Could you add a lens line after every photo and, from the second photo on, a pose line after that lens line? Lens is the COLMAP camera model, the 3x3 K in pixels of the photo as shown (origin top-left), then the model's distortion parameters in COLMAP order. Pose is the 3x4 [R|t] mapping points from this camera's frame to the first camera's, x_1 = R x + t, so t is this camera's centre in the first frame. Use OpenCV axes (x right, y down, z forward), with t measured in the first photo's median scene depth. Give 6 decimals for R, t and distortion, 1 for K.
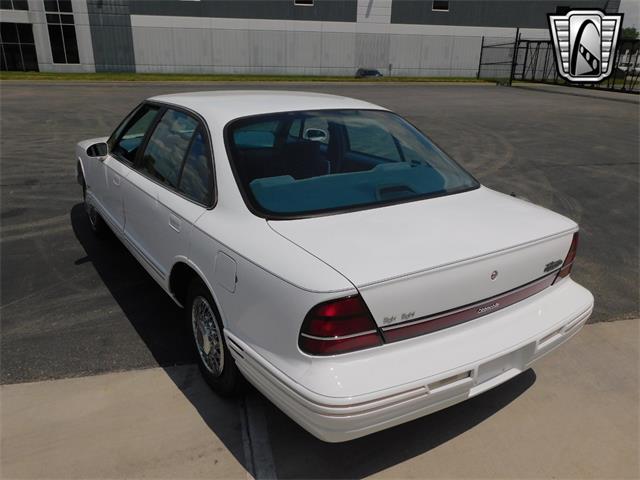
lens RADIAL K [[519.3, 0, 320.0], [0, 519.3, 240.0], [0, 0, 1]] dist [-0.001223, 0.005349]
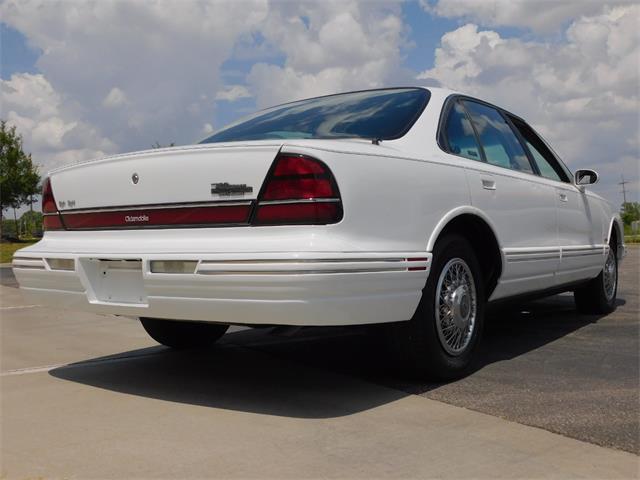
lens RADIAL K [[663.0, 0, 320.0], [0, 663.0, 240.0], [0, 0, 1]] dist [0.011968, -0.001553]
pose [[0.365086, -0.025375, -0.930628, 1.377977], [-0.294700, 0.945073, -0.141379, 0.213947], [0.883099, 0.325872, 0.337555, 0.817650]]
